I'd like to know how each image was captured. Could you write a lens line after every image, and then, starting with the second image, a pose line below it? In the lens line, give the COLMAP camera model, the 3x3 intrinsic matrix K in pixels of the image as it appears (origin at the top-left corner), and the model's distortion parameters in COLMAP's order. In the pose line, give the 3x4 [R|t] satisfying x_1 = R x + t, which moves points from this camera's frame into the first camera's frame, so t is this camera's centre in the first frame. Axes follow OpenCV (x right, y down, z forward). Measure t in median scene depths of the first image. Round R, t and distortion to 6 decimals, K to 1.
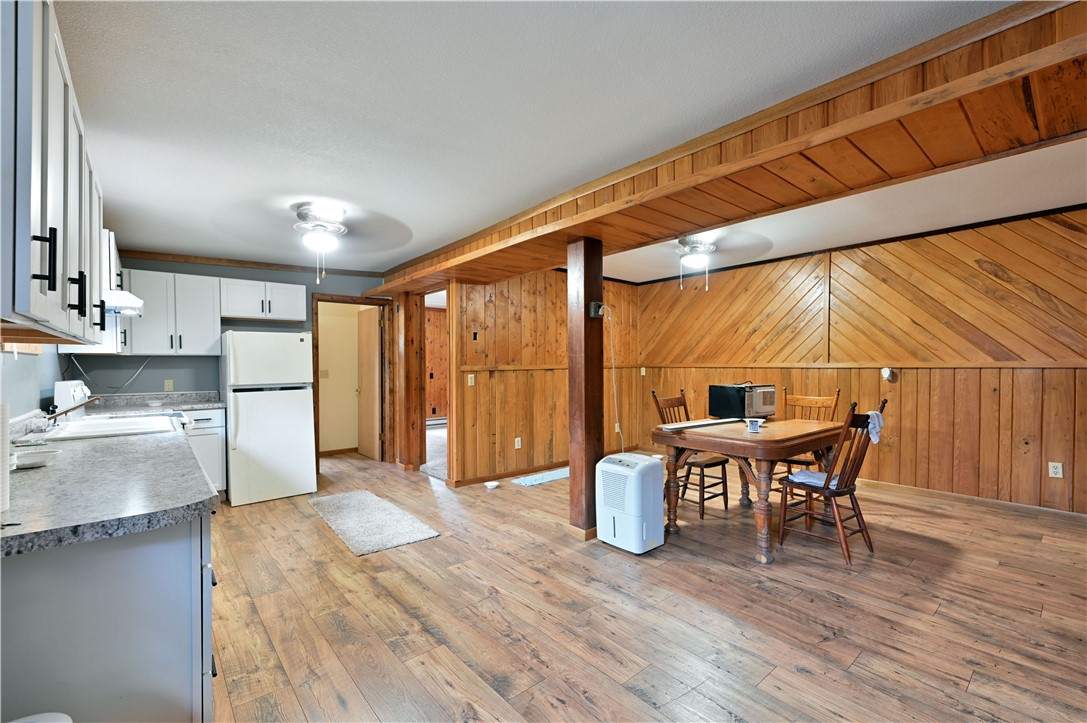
lens RADIAL K [[464.2, 0, 541.4], [0, 464.2, 367.2], [0, 0, 1]] dist [-0.000600, -0.000058]
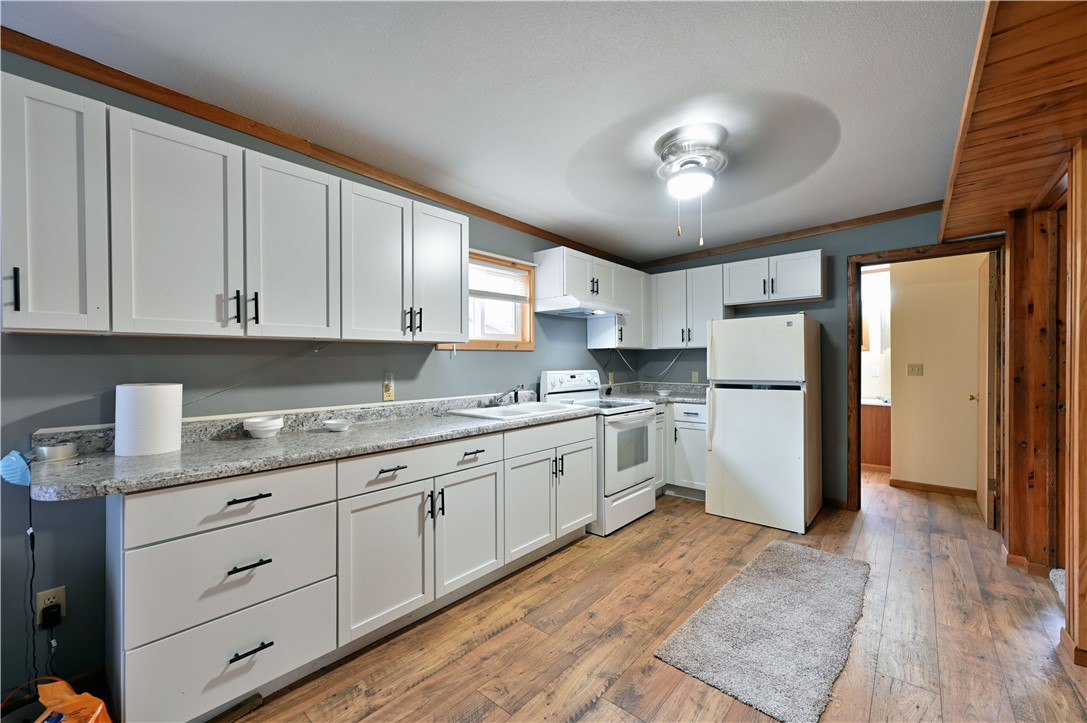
lens RADIAL K [[435.4, 0, 542.5], [0, 435.4, 361.9], [0, 0, 1]] dist [0.001526, 0.000125]
pose [[0.155385, 0.009240, -0.987811, 0.124689], [0.000862, 0.999955, 0.009490, -0.004699], [0.987854, -0.002326, 0.155370, 0.533966]]
